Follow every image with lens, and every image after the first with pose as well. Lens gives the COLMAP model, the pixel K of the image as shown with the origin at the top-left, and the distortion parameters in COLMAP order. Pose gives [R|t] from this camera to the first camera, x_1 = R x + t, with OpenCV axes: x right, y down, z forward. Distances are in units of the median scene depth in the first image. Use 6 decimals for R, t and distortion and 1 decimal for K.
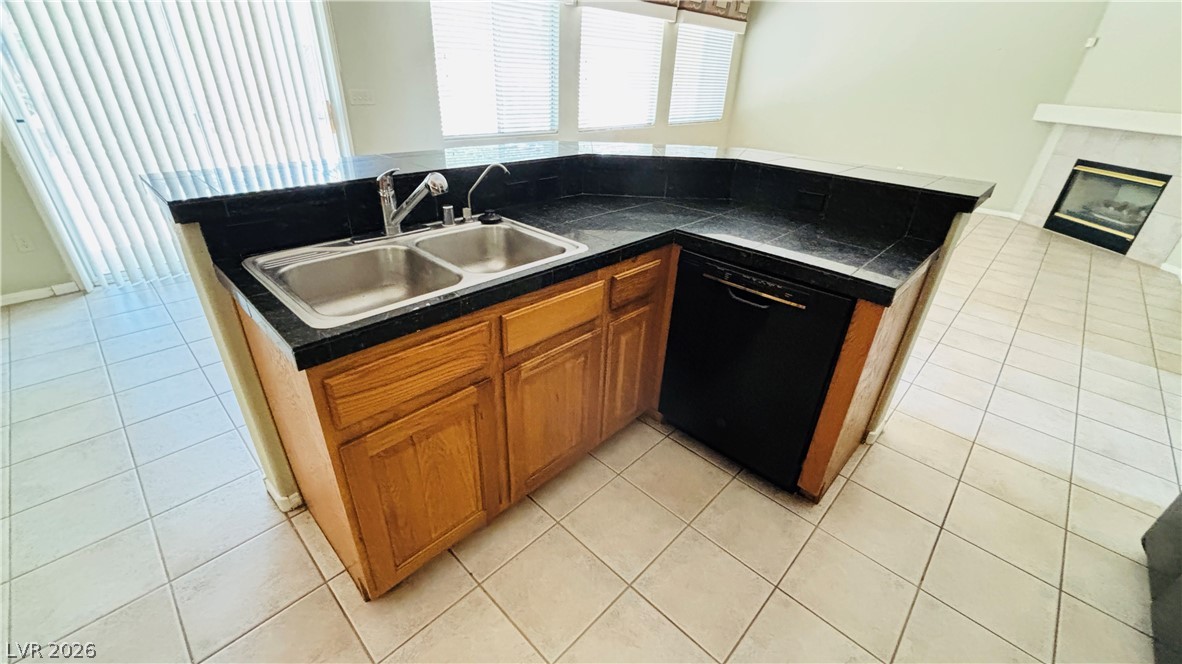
lens RADIAL K [[481.9, 0, 591.0], [0, 481.9, 332.0], [0, 0, 1]] dist [0.022948, -0.010695]
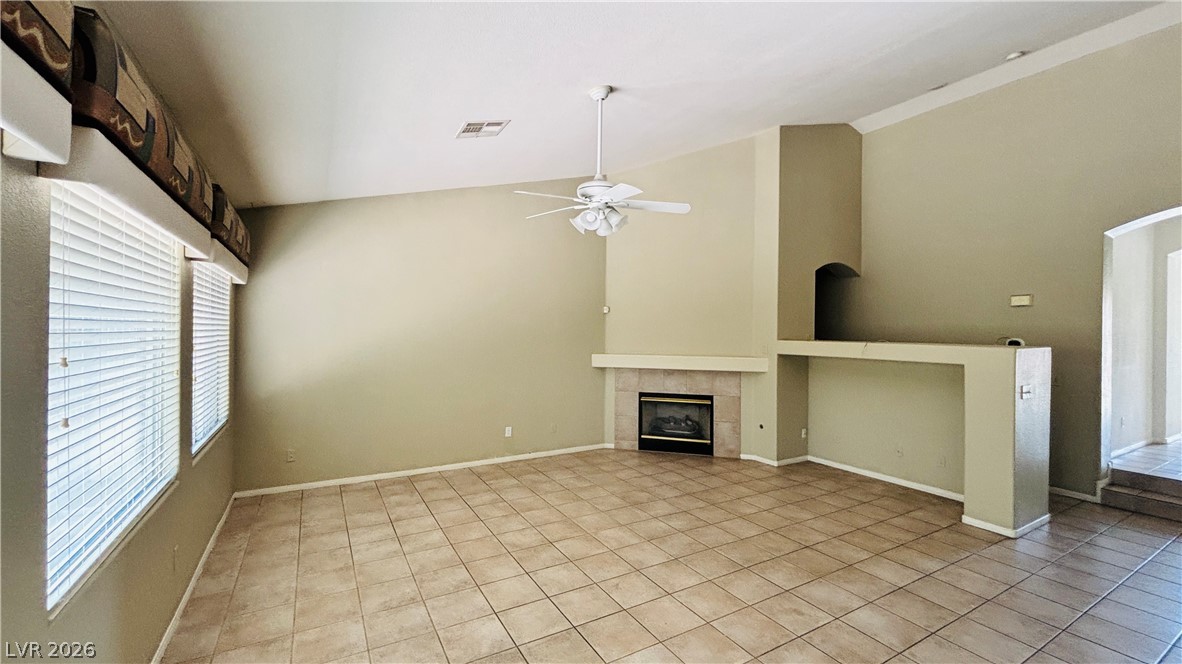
lens RADIAL K [[481.9, 0, 591.0], [0, 481.9, 332.0], [0, 0, 1]] dist [0.022948, -0.010695]
pose [[0.284305, -0.046940, 0.957584, -0.179881], [0.457445, 0.884418, -0.092461, -0.420990], [-0.842565, 0.464329, 0.272917, 0.682646]]
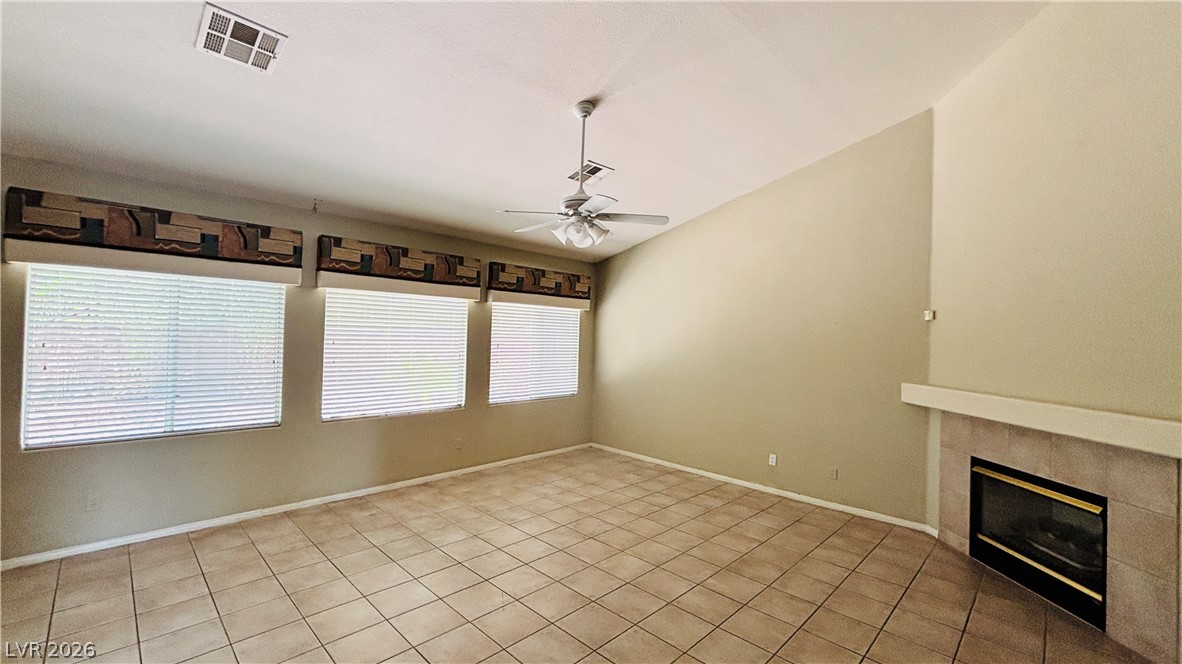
lens RADIAL K [[481.9, 0, 591.0], [0, 481.9, 332.0], [0, 0, 1]] dist [0.022948, -0.010695]
pose [[0.999828, -0.015630, -0.009934, 0.441874], [0.008926, 0.876699, -0.480956, -0.173982], [0.016227, 0.480785, 0.876689, 0.275494]]
